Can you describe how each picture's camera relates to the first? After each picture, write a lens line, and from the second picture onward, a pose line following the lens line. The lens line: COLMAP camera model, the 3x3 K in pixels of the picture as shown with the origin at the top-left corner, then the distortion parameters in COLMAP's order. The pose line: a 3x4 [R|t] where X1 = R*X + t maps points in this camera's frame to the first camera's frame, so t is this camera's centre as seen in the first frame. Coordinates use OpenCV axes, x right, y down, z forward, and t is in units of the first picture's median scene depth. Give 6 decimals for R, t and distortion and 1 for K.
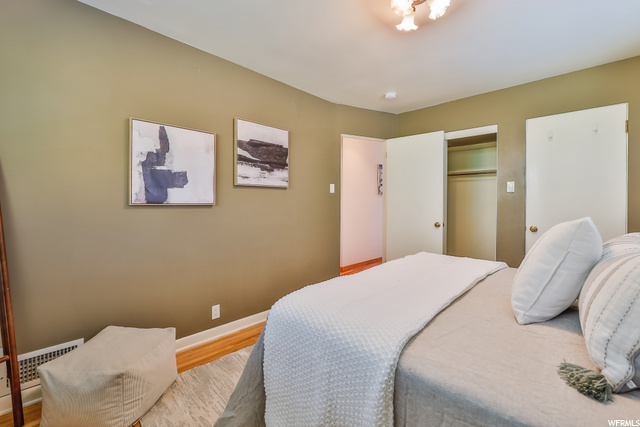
lens RADIAL K [[277.6, 0, 323.9], [0, 277.6, 211.3], [0, 0, 1]] dist [-0.002032, -0.000081]
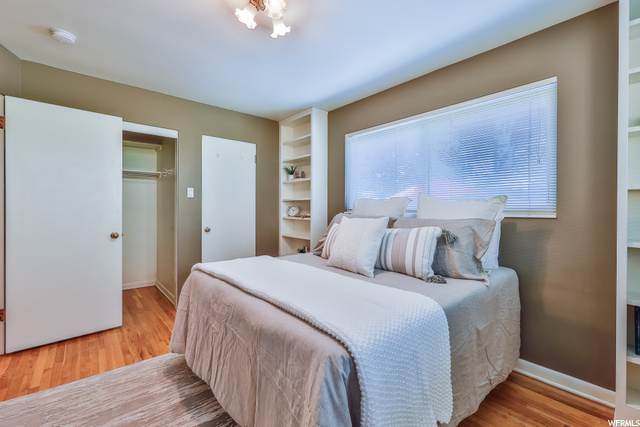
lens RADIAL K [[277.6, 0, 323.8], [0, 277.6, 209.8], [0, 0, 1]] dist [-0.002032, -0.000081]
pose [[0.073582, -0.011669, 0.997221, -0.349527], [0.028654, 0.999543, 0.009582, -0.016296], [-0.996877, 0.027870, 0.073883, 0.390373]]
